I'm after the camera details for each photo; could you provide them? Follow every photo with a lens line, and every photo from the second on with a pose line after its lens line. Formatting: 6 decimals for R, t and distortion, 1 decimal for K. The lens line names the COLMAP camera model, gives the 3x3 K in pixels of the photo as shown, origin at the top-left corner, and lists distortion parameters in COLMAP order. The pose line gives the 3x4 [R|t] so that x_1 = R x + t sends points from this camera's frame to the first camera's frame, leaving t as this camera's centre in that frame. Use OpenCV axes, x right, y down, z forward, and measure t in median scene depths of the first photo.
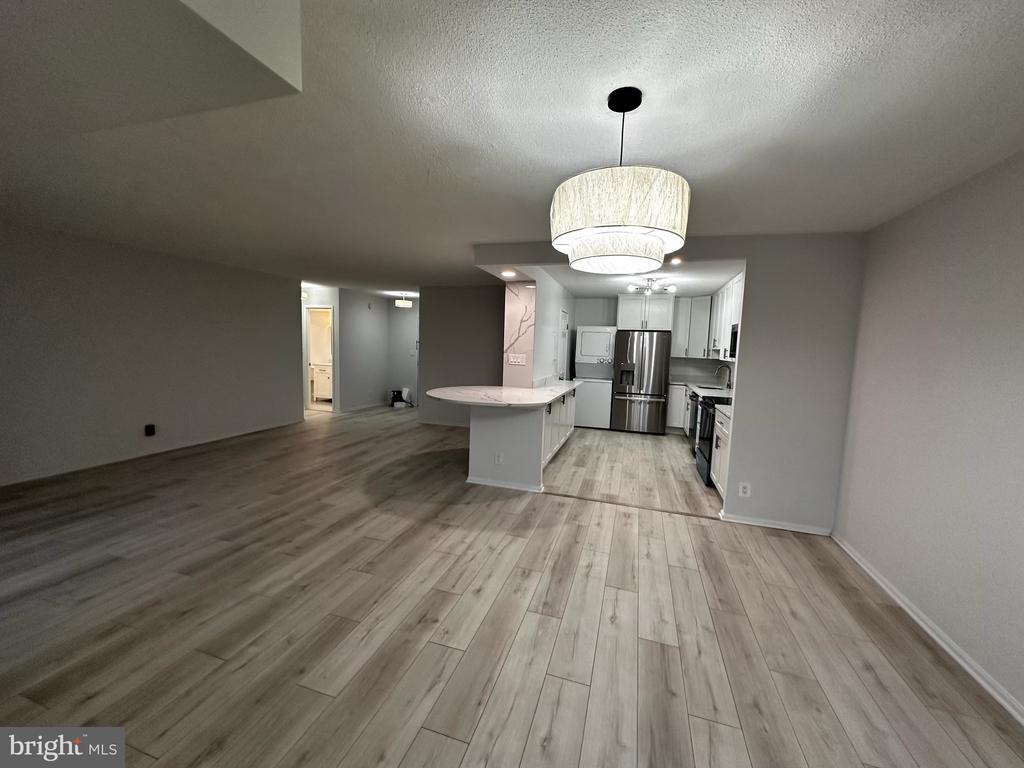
lens RADIAL K [[407.7, 0, 511.4], [0, 407.7, 382.8], [0, 0, 1]] dist [-0.000927, 0.000088]
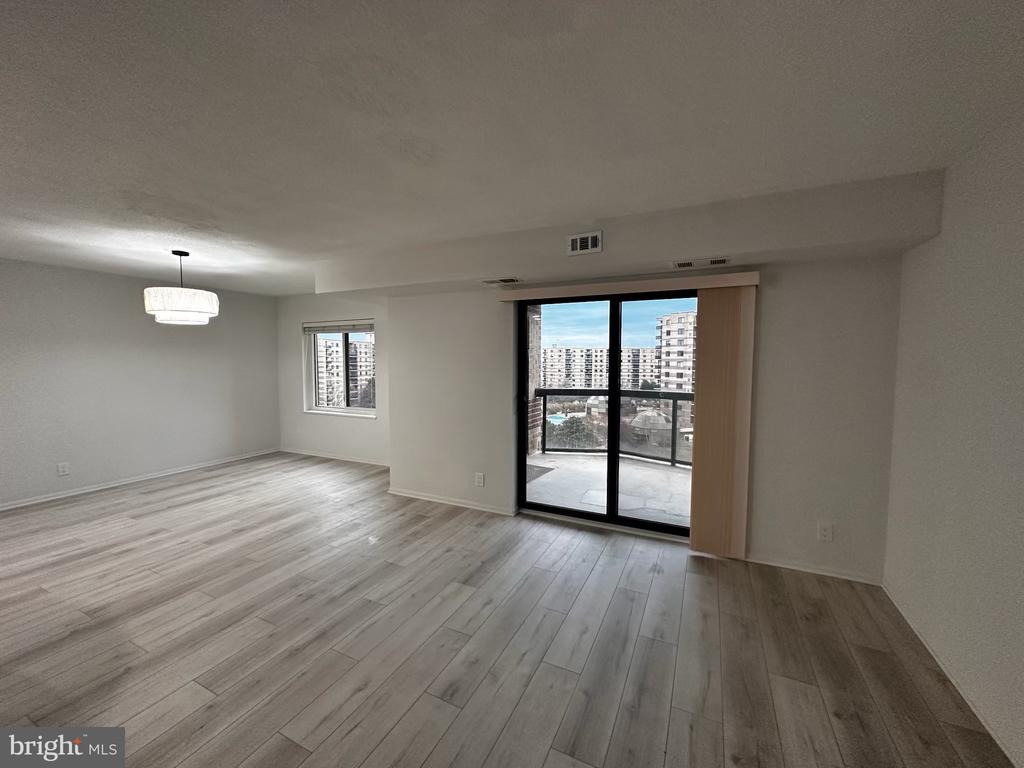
lens RADIAL K [[407.7, 0, 511.3], [0, 407.7, 385.5], [0, 0, 1]] dist [-0.000927, 0.000088]
pose [[-0.987720, -0.047521, 0.148830, -0.790784], [-0.023515, 0.986985, 0.159083, -0.140806], [-0.154453, 0.153630, -0.975983, 1.235090]]
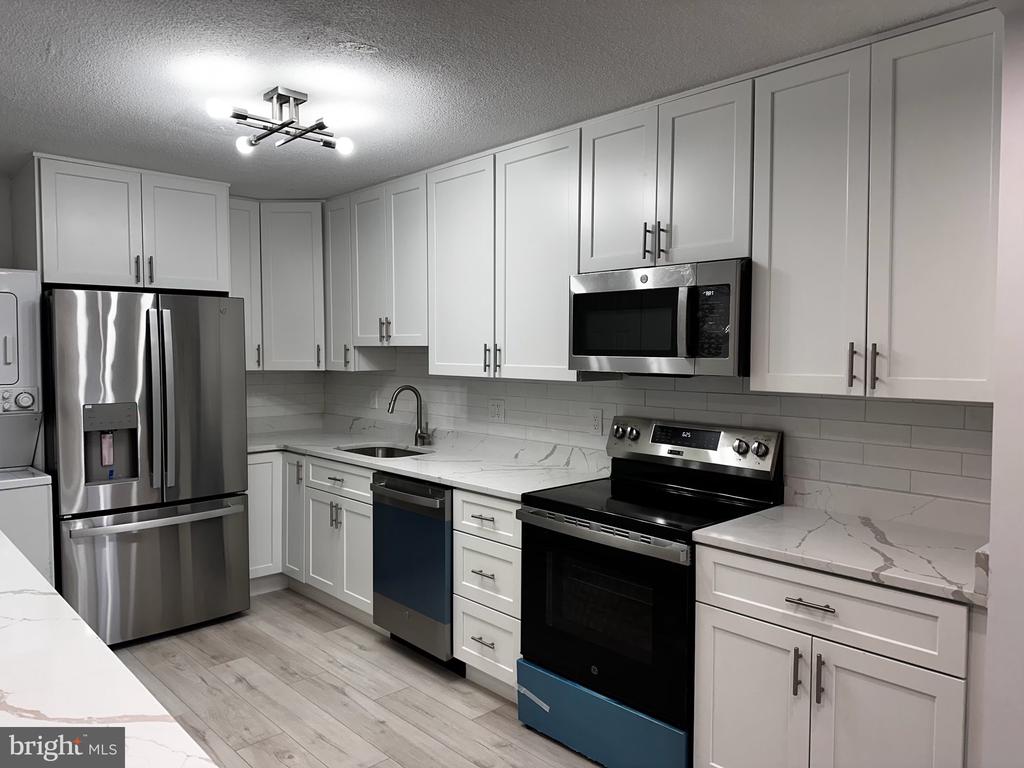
lens RADIAL K [[714.9, 0, 513.1], [0, 714.9, 376.7], [0, 0, 1]] dist [0.076720, -0.098133]
pose [[0.484657, -0.066846, 0.872146, -0.018551], [0.094228, 0.995263, 0.023920, -0.092400], [-0.869614, 0.070587, 0.488660, 0.919903]]
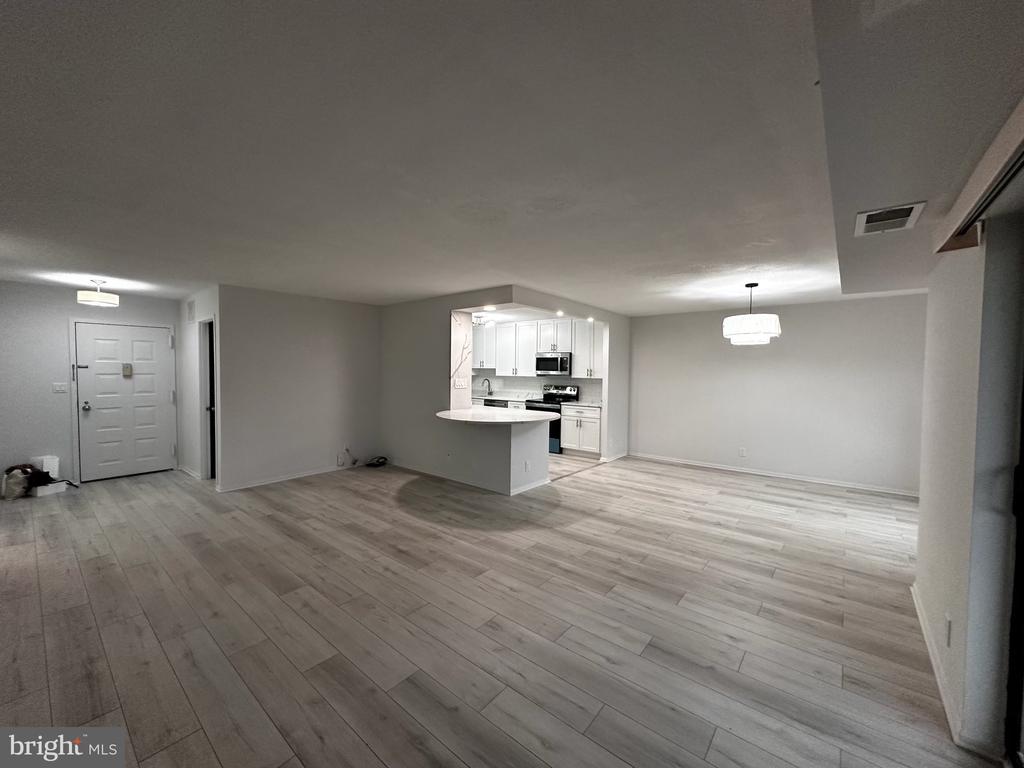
lens RADIAL K [[407.7, 0, 510.0], [0, 407.7, 386.2], [0, 0, 1]] dist [-0.000927, 0.000088]
pose [[0.383988, -0.067521, 0.920866, -1.180524], [0.089527, 0.995346, 0.035651, -0.097964], [-0.918988, 0.068753, 0.388246, 0.590608]]
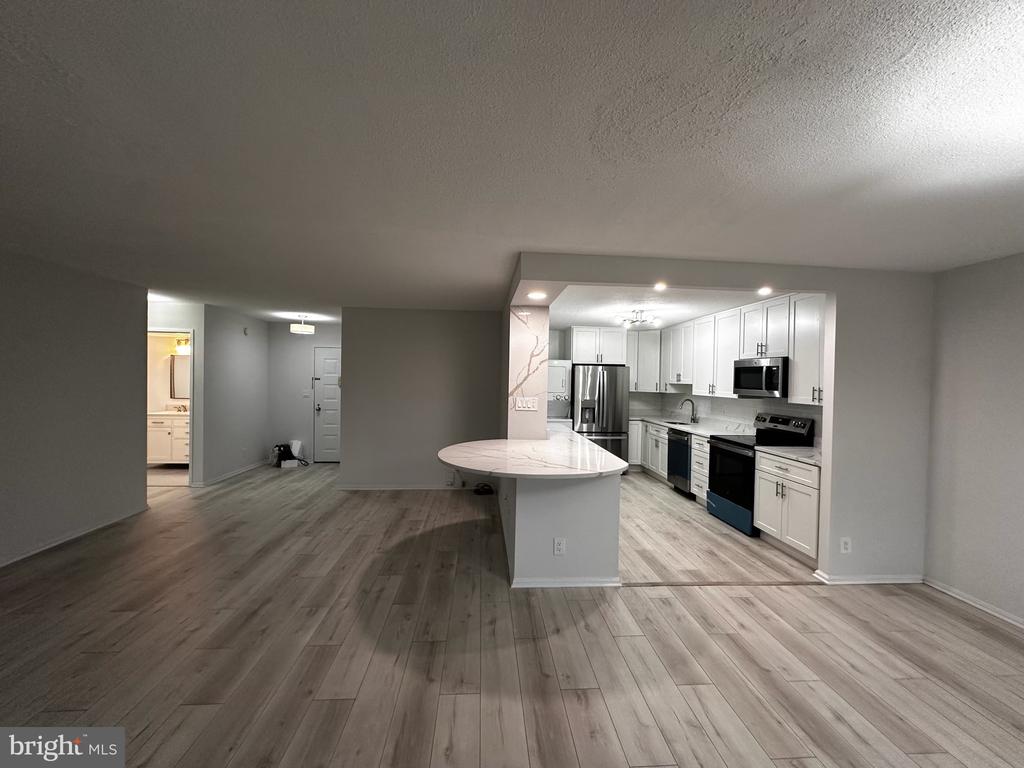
lens RADIAL K [[407.7, 0, 511.5], [0, 407.7, 383.8], [0, 0, 1]] dist [-0.000927, 0.000088]
pose [[0.930800, -0.020764, 0.364940, -0.379967], [0.046328, 0.997035, -0.061434, -0.062568], [-0.362582, 0.074089, 0.929002, 0.355604]]
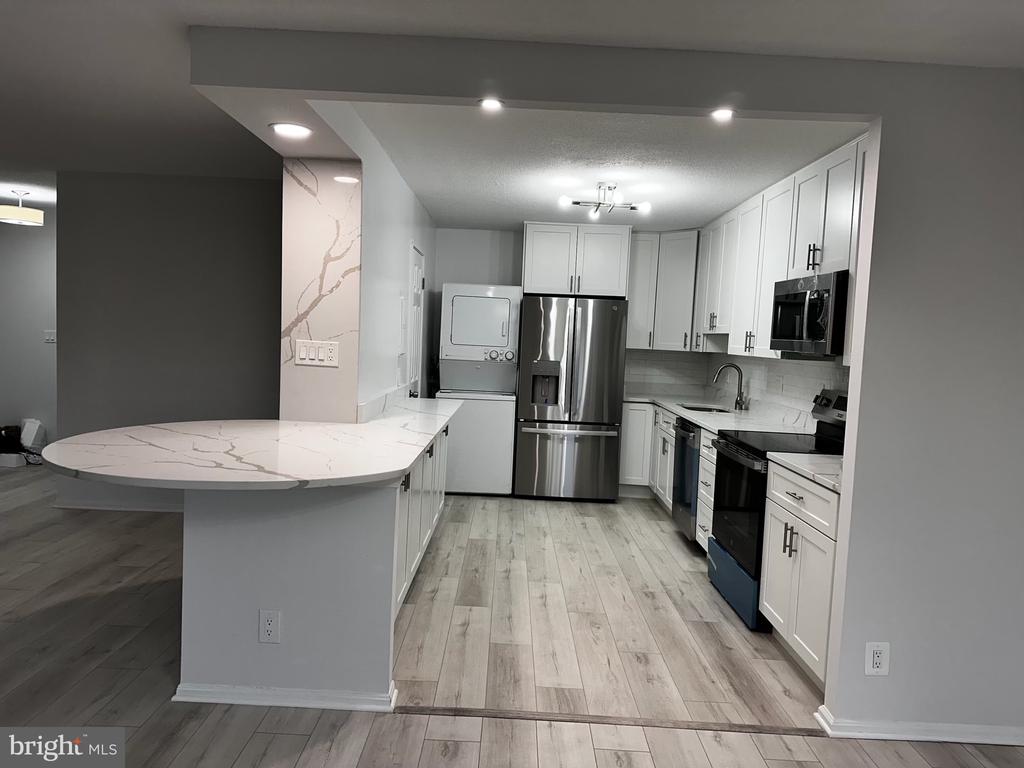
lens RADIAL K [[714.9, 0, 510.2], [0, 714.9, 382.0], [0, 0, 1]] dist [0.076720, -0.098133]
pose [[0.956558, -0.010479, 0.291354, -0.013085], [0.014651, 0.999819, -0.012141, -0.021551], [-0.291174, 0.015883, 0.956538, 0.331852]]
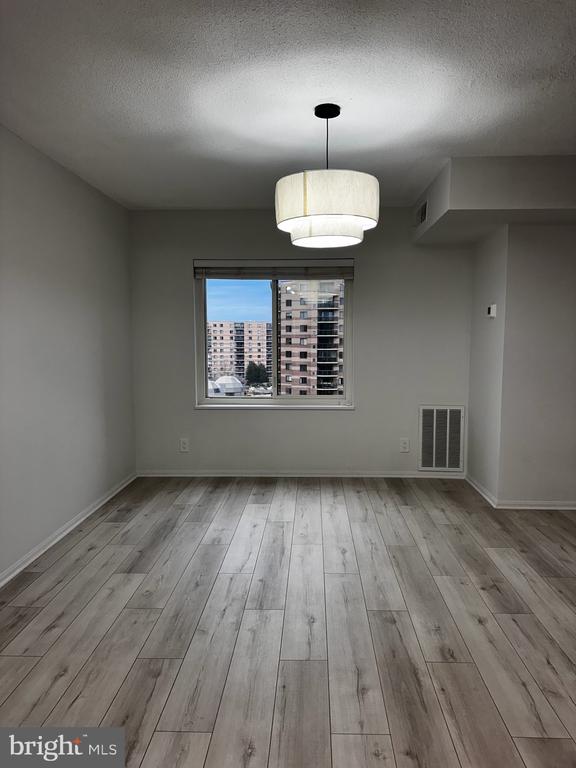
lens RADIAL K [[536.1, 0, 292.8], [0, 536.1, 389.7], [0, 0, 1]] dist [0.076720, -0.098133]
pose [[-0.965078, -0.011023, -0.261730, 0.324446], [-0.059048, 0.982555, 0.176347, -0.050288], [0.255220, 0.185644, -0.948894, 1.086646]]
